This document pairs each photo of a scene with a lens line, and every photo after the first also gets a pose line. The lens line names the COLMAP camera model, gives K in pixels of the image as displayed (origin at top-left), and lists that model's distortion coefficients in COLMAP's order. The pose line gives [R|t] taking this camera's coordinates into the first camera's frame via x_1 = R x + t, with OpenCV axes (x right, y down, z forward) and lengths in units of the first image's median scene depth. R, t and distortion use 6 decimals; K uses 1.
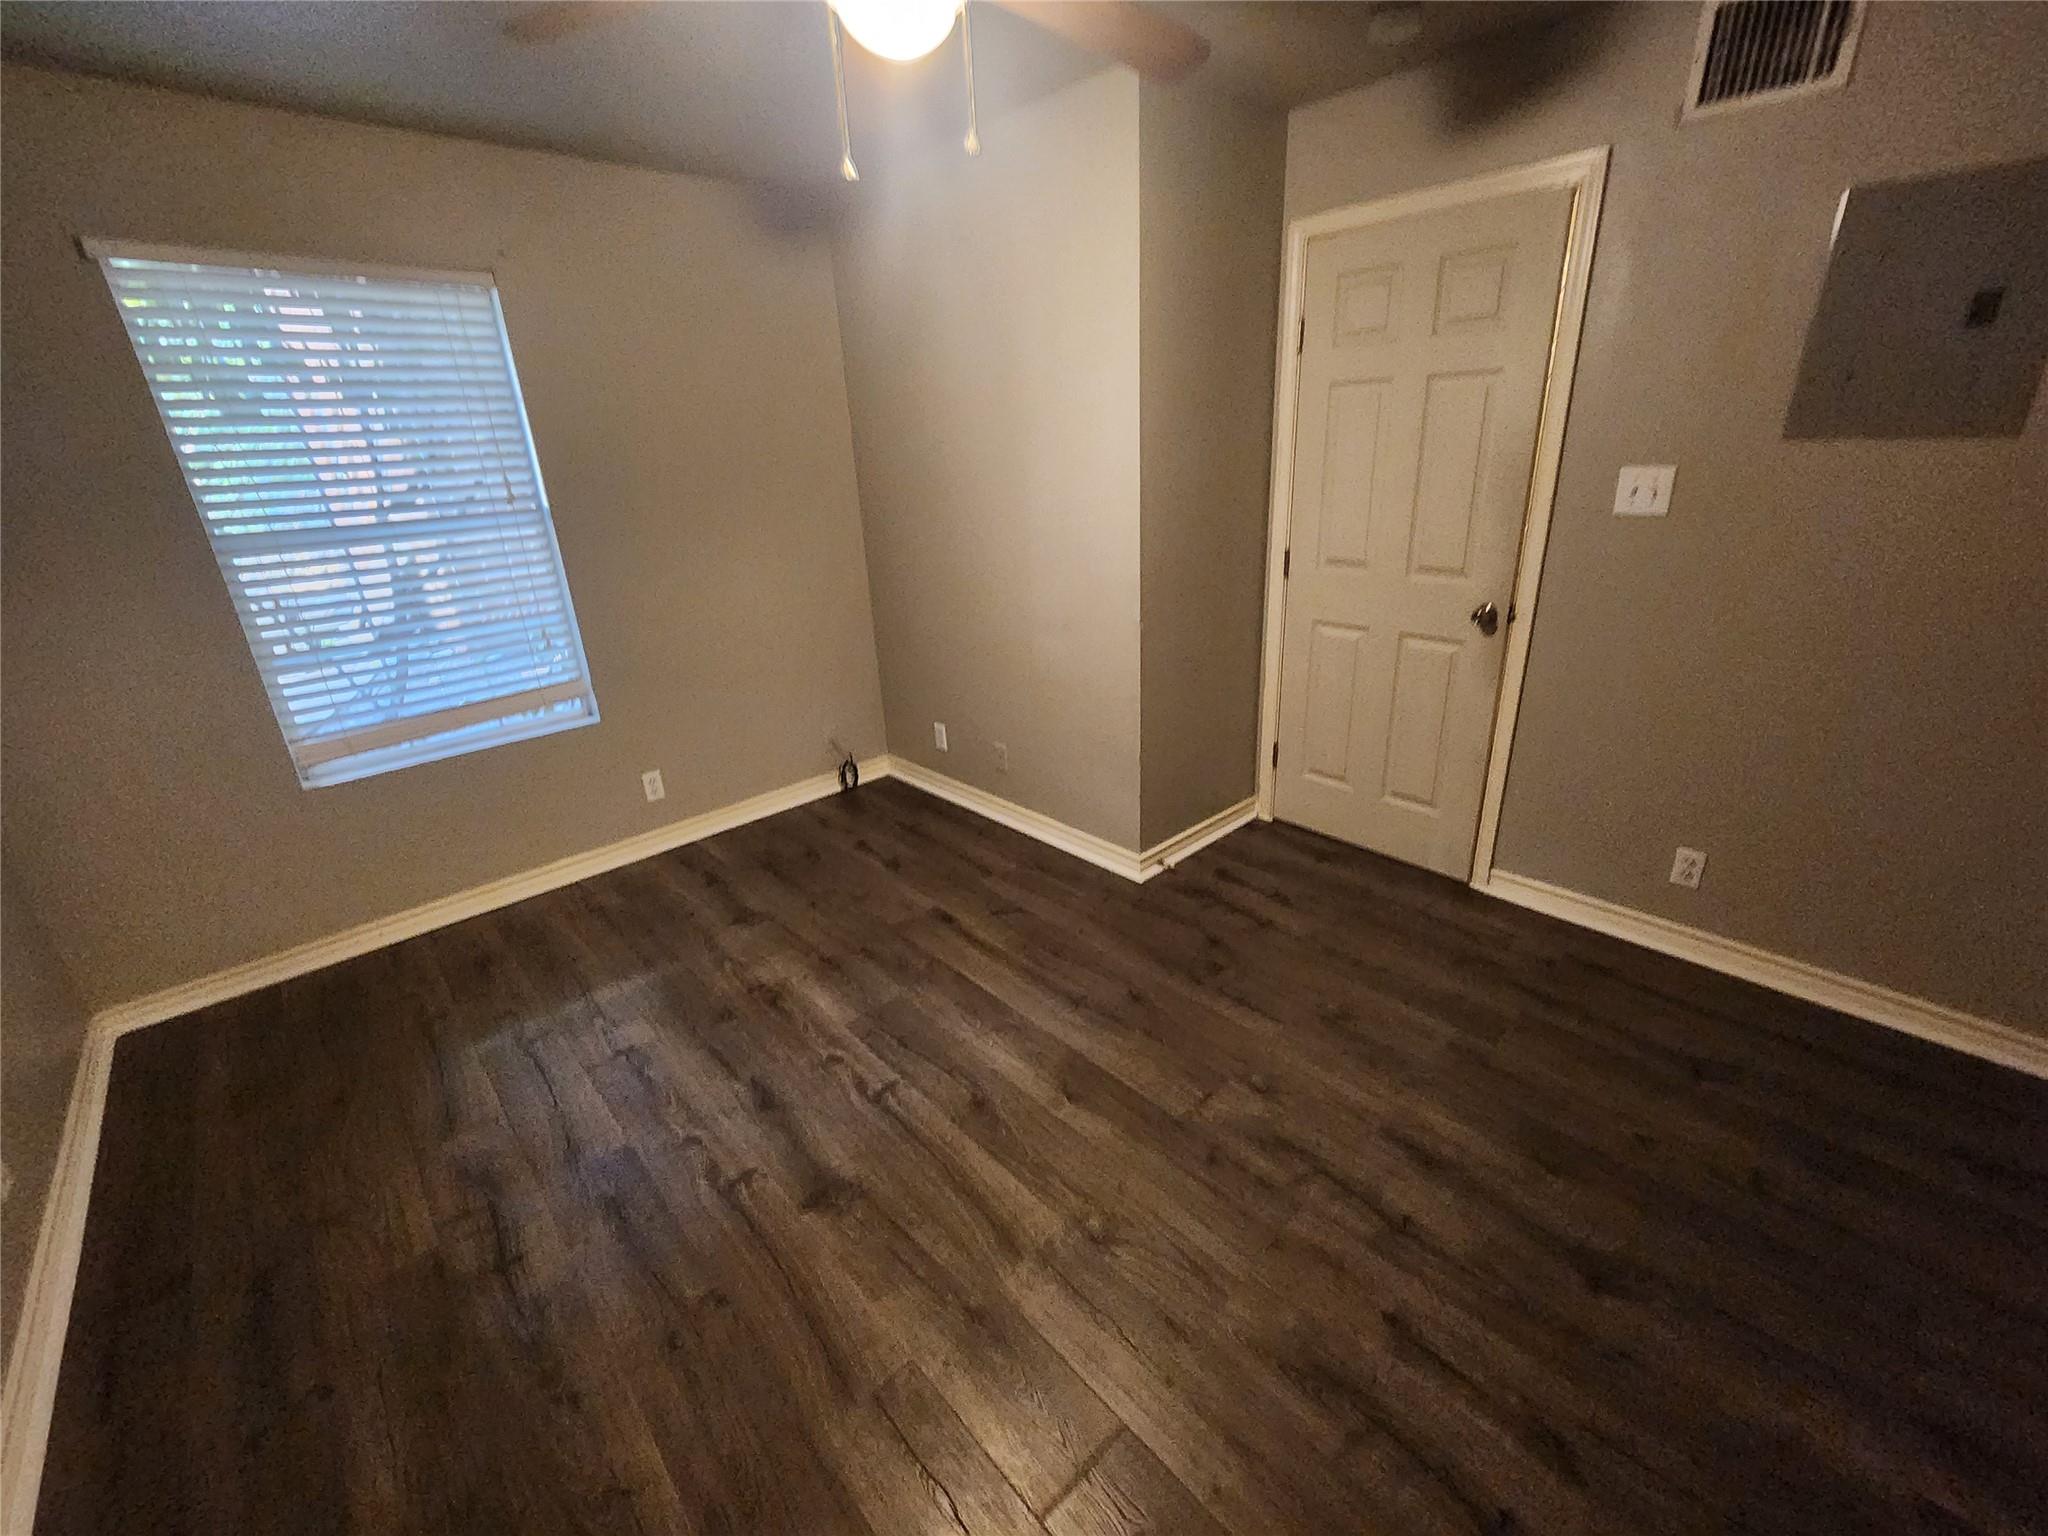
lens RADIAL K [[844.2, 0, 1027.8], [0, 844.2, 756.6], [0, 0, 1]] dist [0.001756, -0.000420]
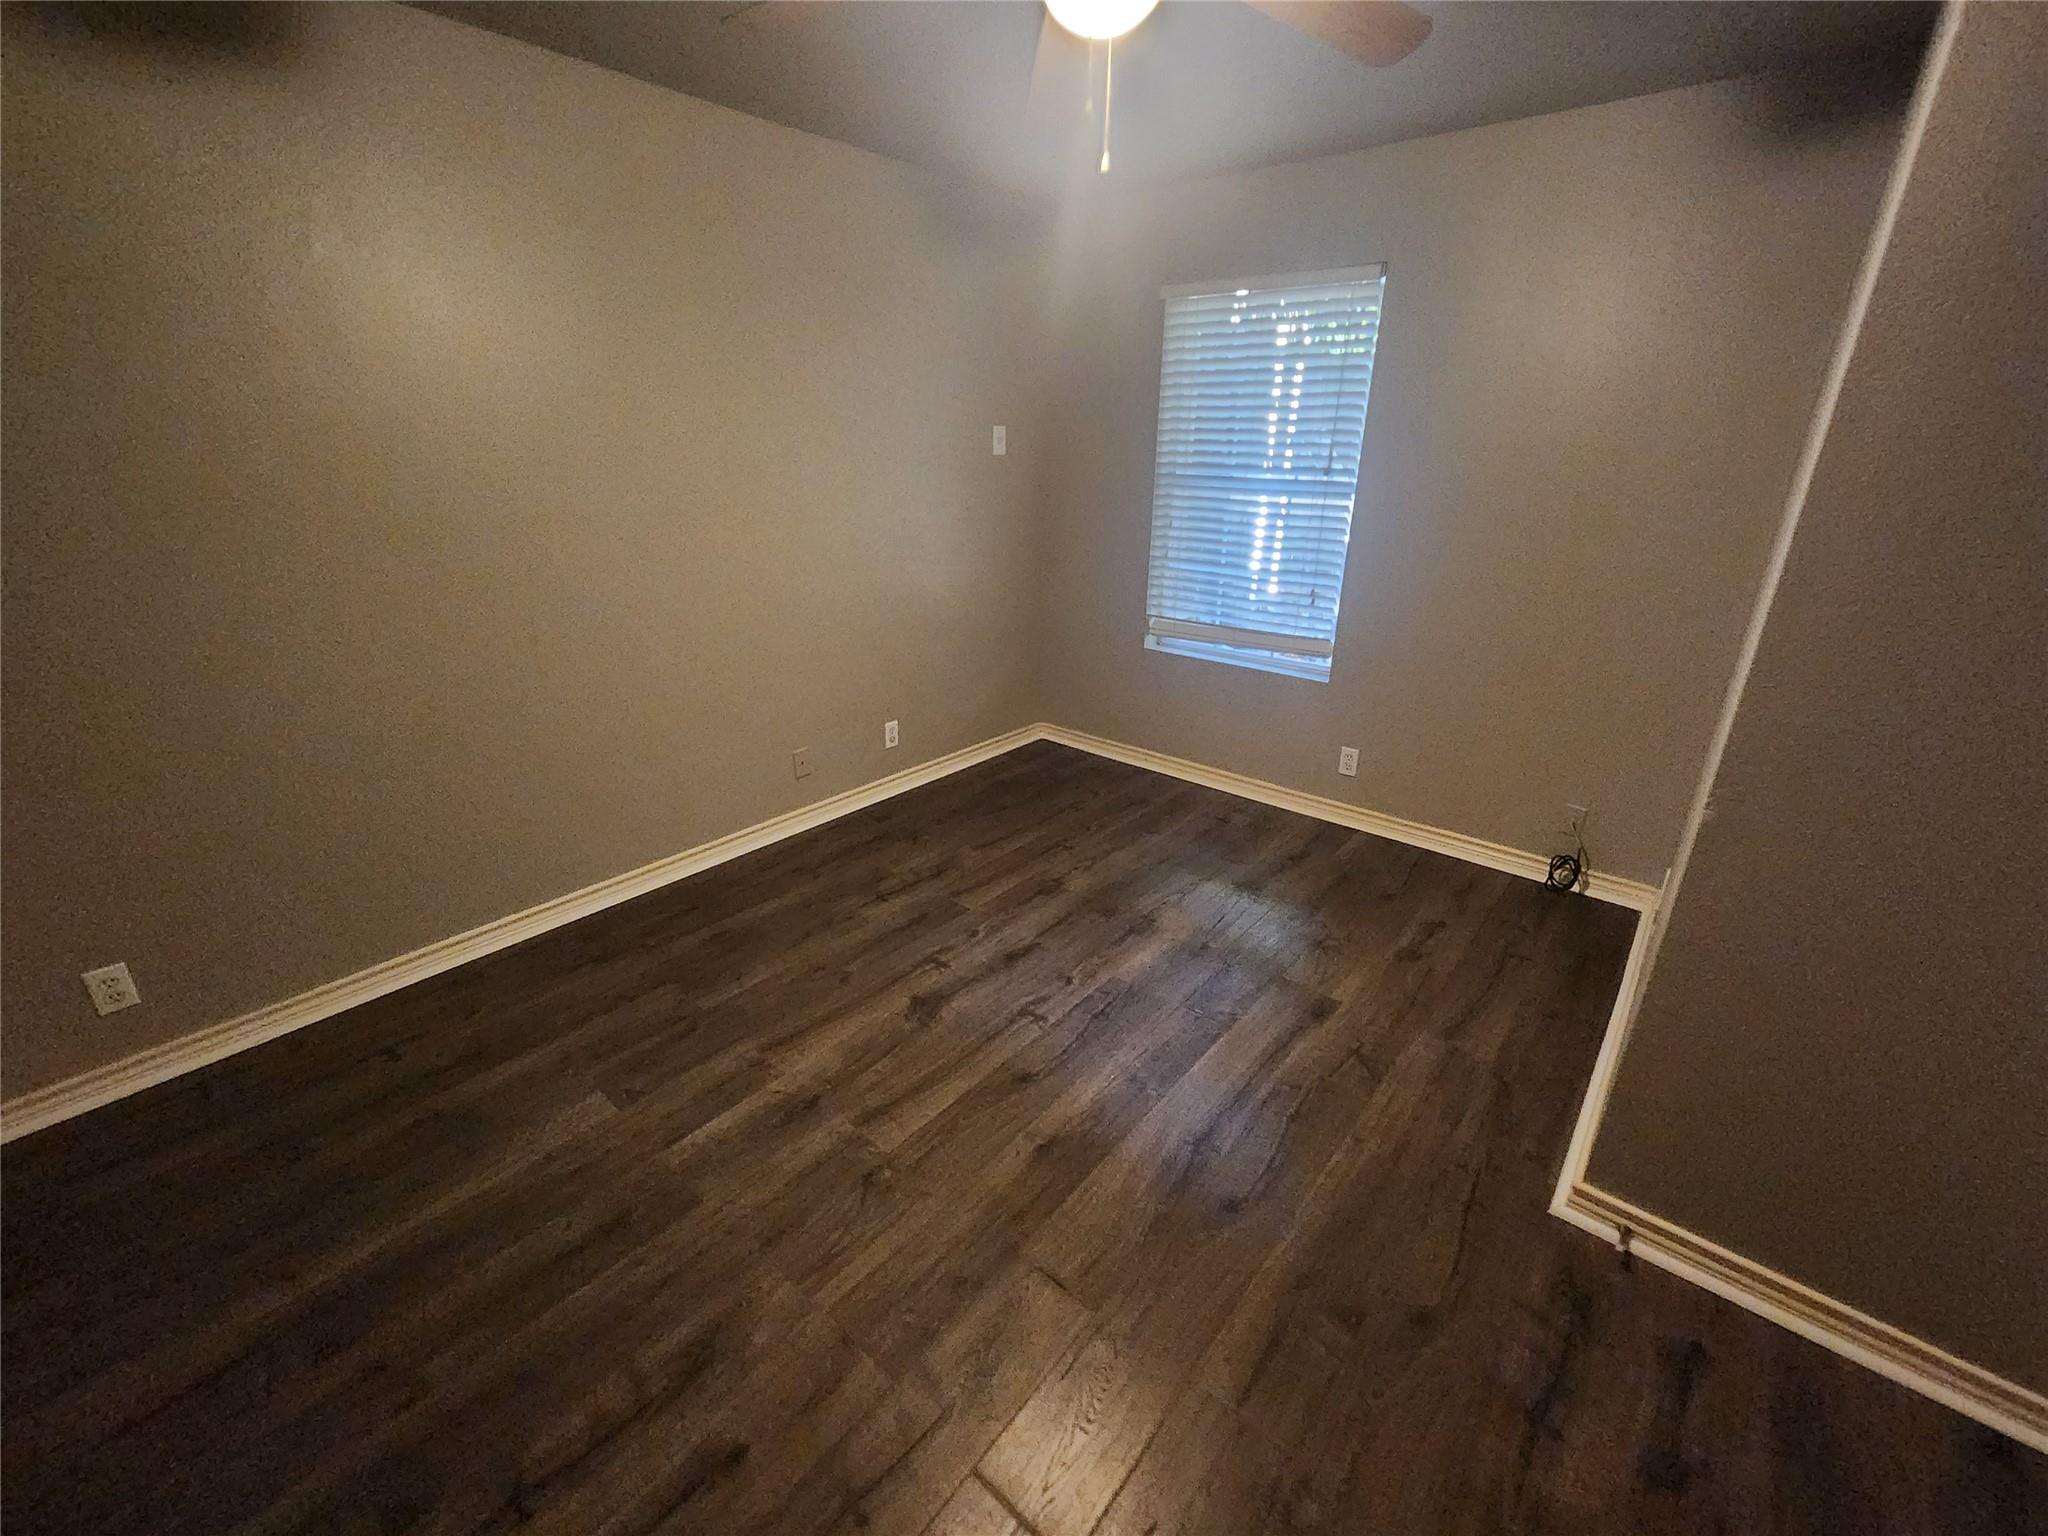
lens RADIAL K [[844.2, 0, 1024.3], [0, 844.2, 760.0], [0, 0, 1]] dist [0.001756, -0.000420]
pose [[0.116285, 0.397107, -0.910376, 0.557019], [-0.361796, 0.870555, 0.333523, -0.207780], [0.924977, 0.290586, 0.244904, 0.483953]]
